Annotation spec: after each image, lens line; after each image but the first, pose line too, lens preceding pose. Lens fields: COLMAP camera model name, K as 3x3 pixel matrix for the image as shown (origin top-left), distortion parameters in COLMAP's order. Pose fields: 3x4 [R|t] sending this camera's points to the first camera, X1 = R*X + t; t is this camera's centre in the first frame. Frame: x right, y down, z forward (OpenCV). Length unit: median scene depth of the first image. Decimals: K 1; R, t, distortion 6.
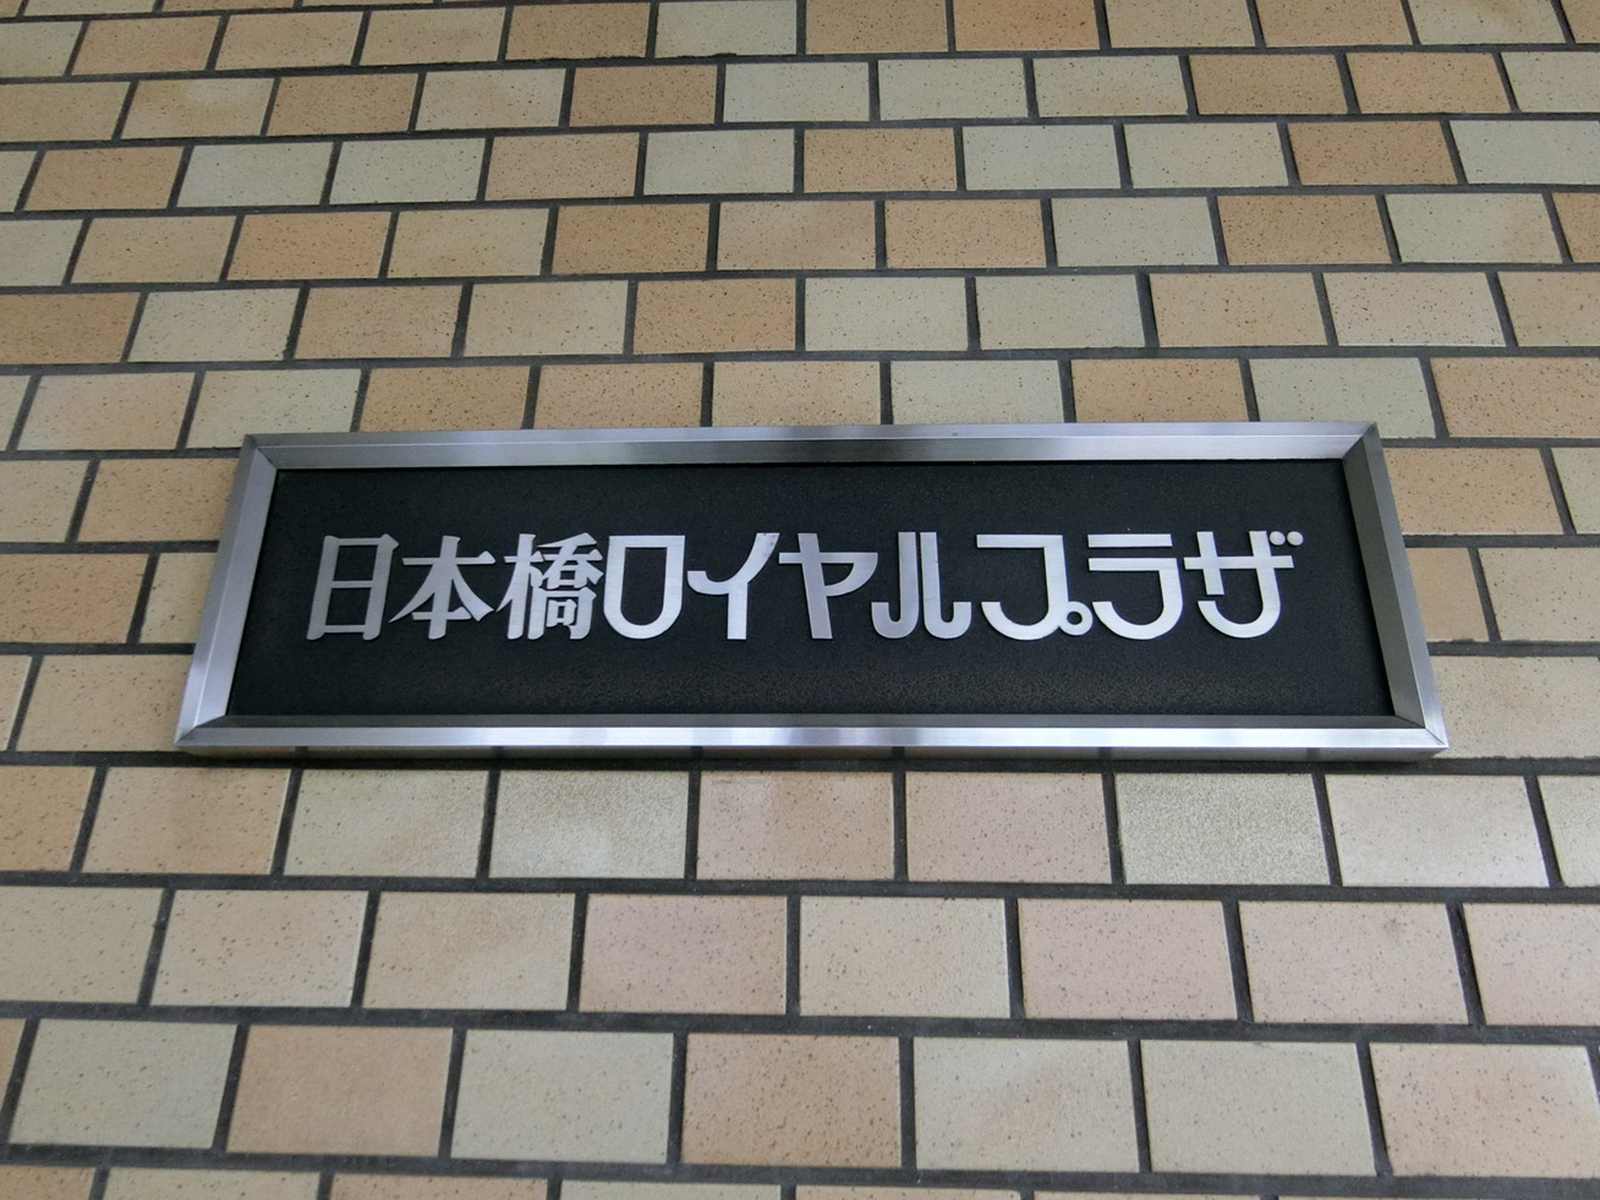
lens RADIAL K [[911.5, 0, 799.0], [0, 911.5, 601.2], [0, 0, 1]] dist [-0.014029, -0.002067]
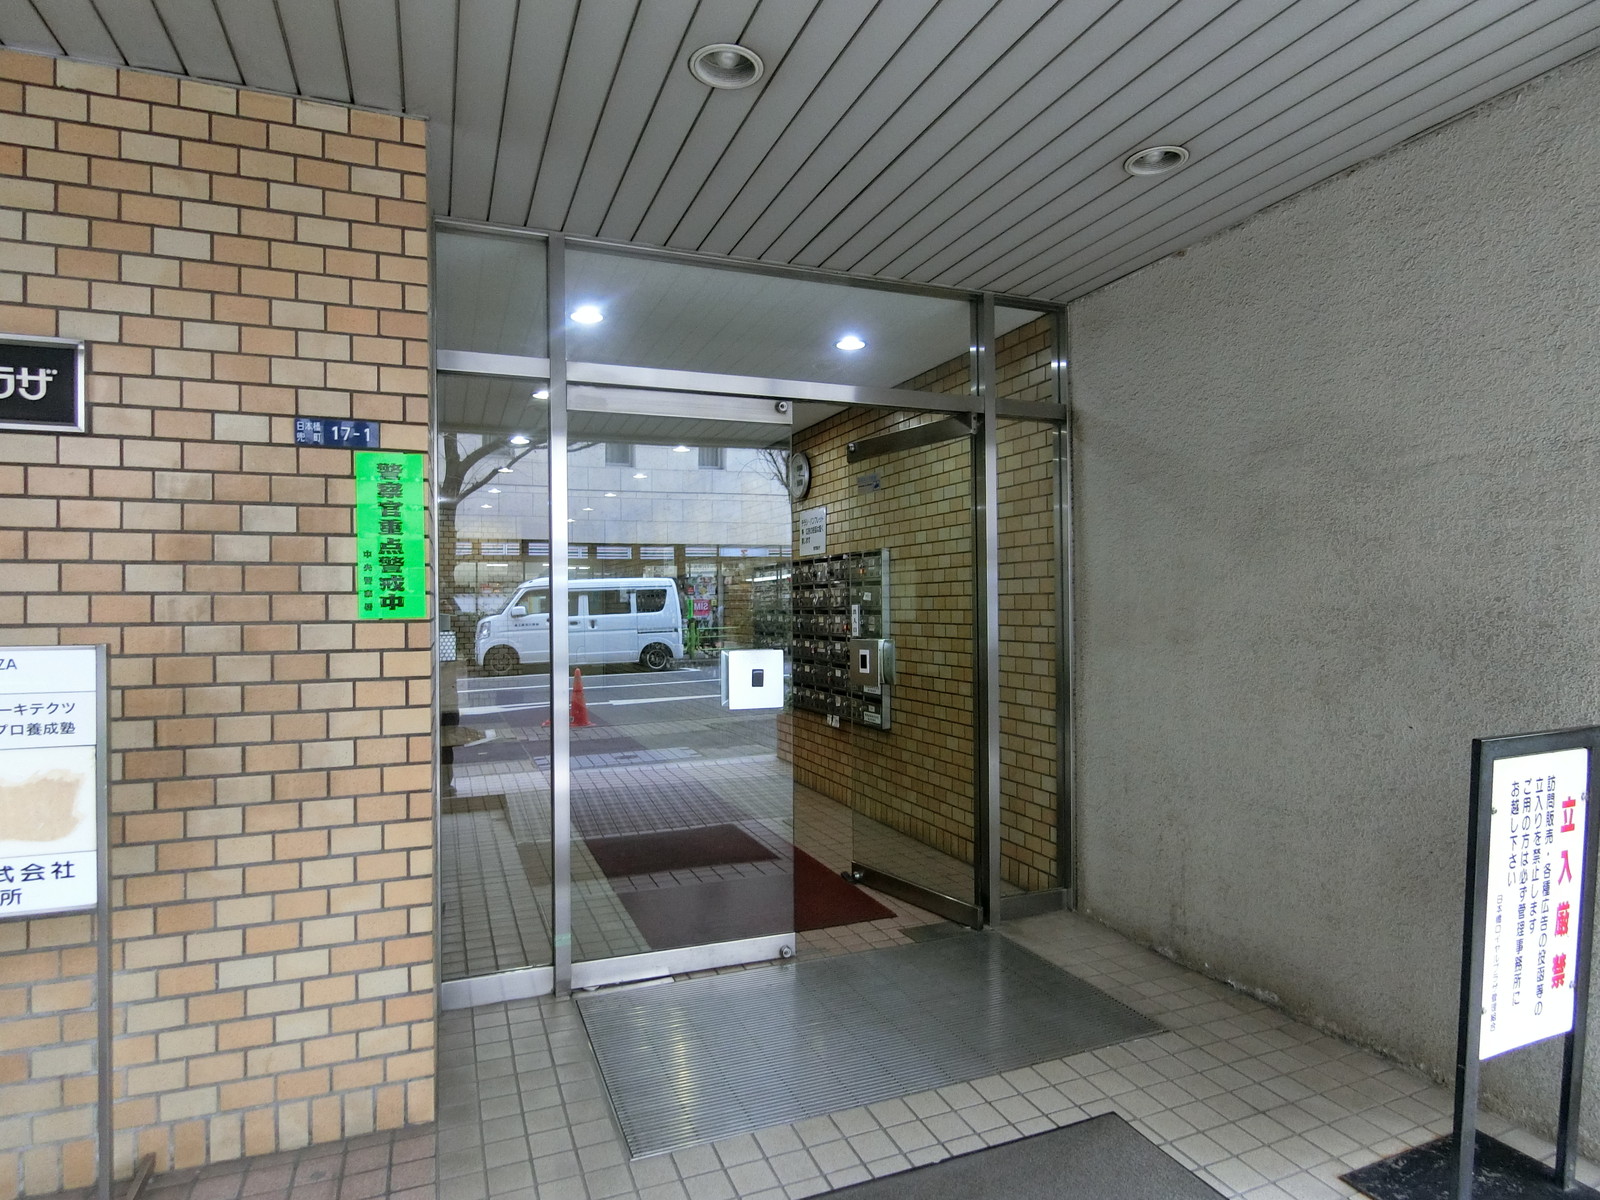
lens RADIAL K [[911.5, 0, 801.3], [0, 911.5, 601.5], [0, 0, 1]] dist [-0.014029, -0.002067]
pose [[0.915895, -0.024692, 0.400658, 1.821912], [-0.111856, 0.942875, 0.313808, -0.669689], [-0.385519, -0.332231, 0.860812, -3.572472]]
